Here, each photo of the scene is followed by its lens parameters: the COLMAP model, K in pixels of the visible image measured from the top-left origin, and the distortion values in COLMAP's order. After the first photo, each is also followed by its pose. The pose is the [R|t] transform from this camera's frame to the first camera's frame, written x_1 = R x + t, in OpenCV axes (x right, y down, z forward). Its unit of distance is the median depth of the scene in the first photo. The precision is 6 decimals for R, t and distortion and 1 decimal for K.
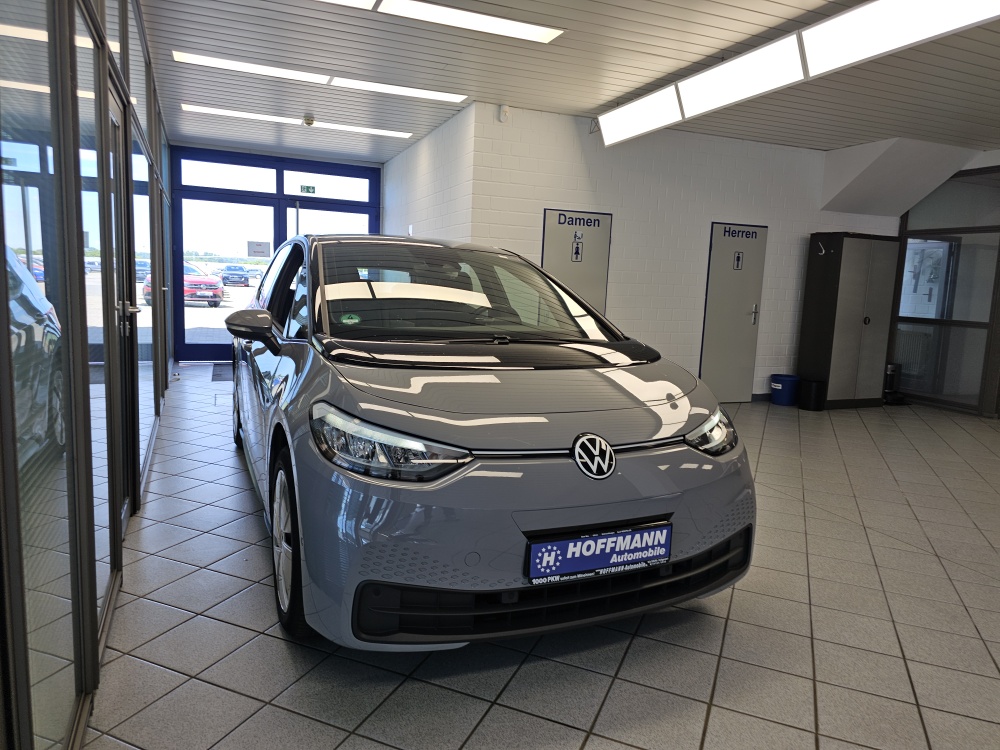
lens RADIAL K [[675.8, 0, 497.6], [0, 675.8, 360.5], [0, 0, 1]] dist [0.063419, -0.074015]
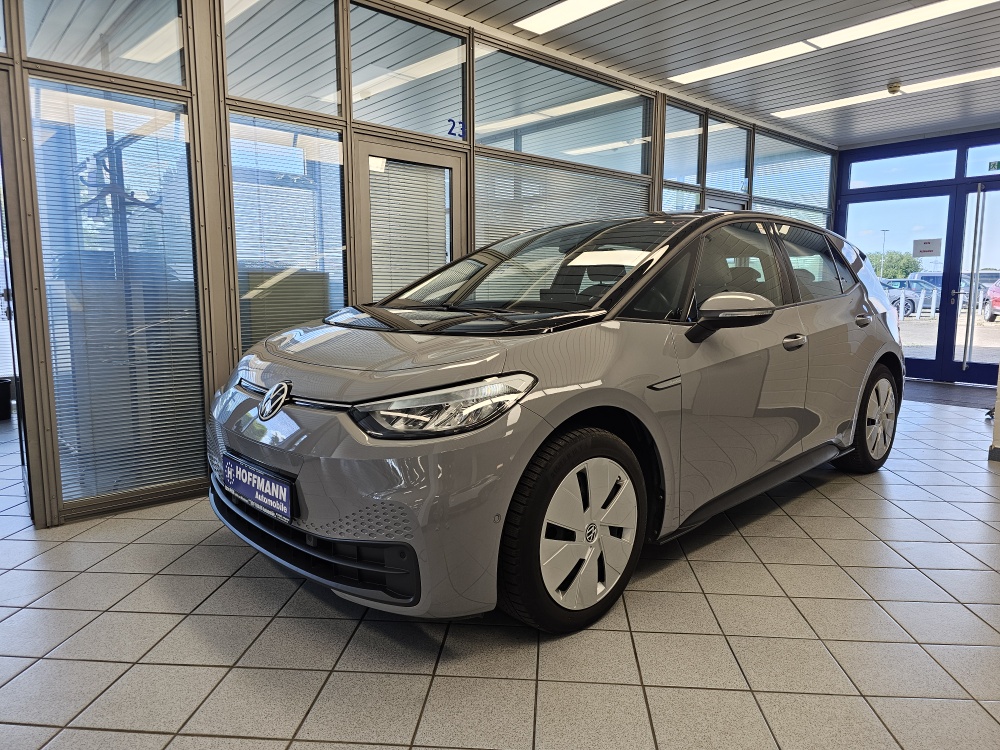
lens RADIAL K [[680.4, 0, 503.4], [0, 680.4, 366.7], [0, 0, 1]] dist [0.039785, -0.050215]
pose [[0.306982, 0.066664, -0.949378, 1.156715], [-0.097178, 0.994526, 0.038411, 0.009768], [0.946741, 0.080467, 0.311780, 0.905003]]
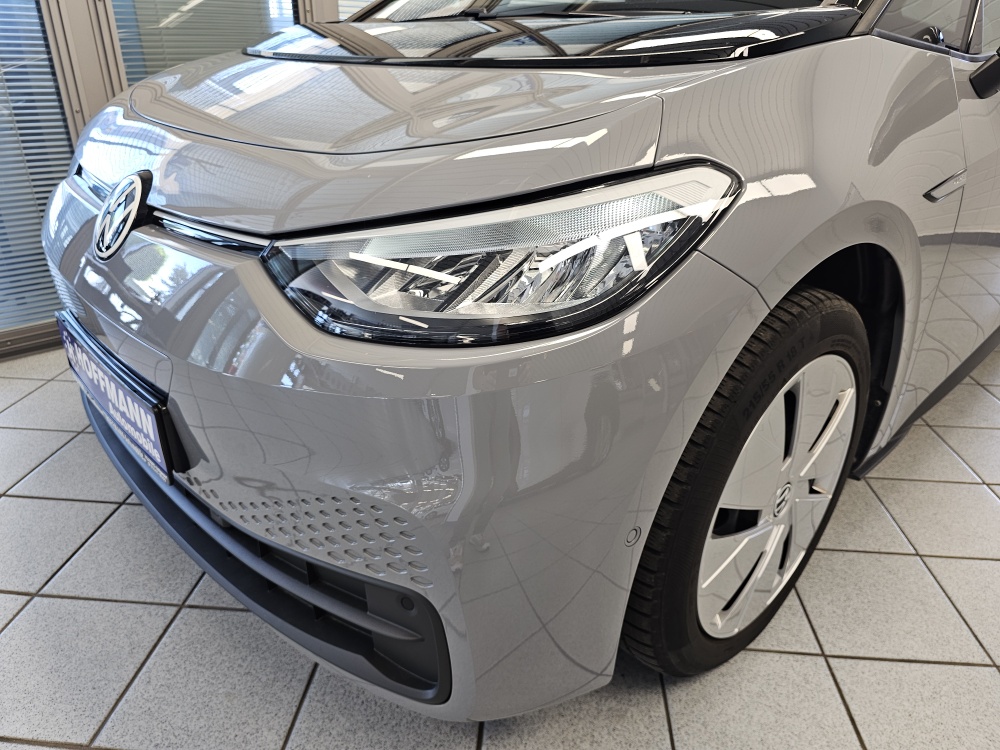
lens RADIAL K [[669.9, 0, 497.7], [0, 669.9, 375.2], [0, 0, 1]] dist [0.053676, -0.059992]
pose [[0.283226, 0.374677, -0.882836, 0.641990], [-0.109158, 0.927141, 0.358461, 0.037149], [0.952821, -0.005157, 0.303489, 1.003739]]
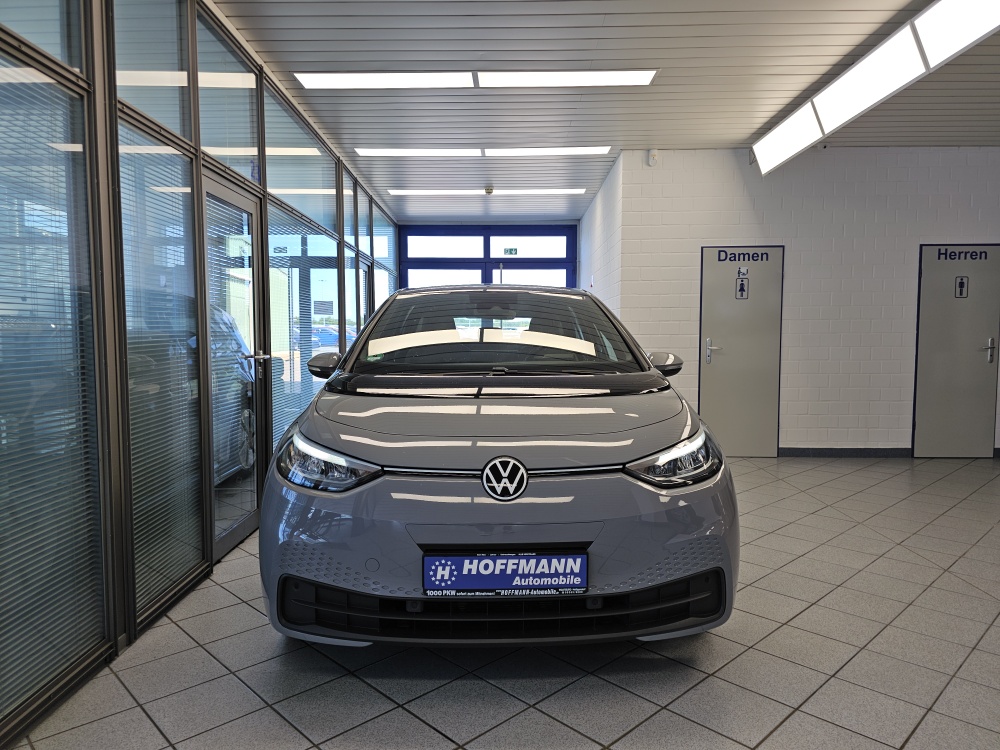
lens RADIAL K [[680.4, 0, 503.4], [0, 680.4, 366.7], [0, 0, 1]] dist [0.039785, -0.050215]
pose [[0.920019, -0.025586, -0.391037, 0.495018], [-0.003161, 0.997349, -0.072693, 0.043270], [0.391860, 0.068115, 0.917500, 0.039416]]
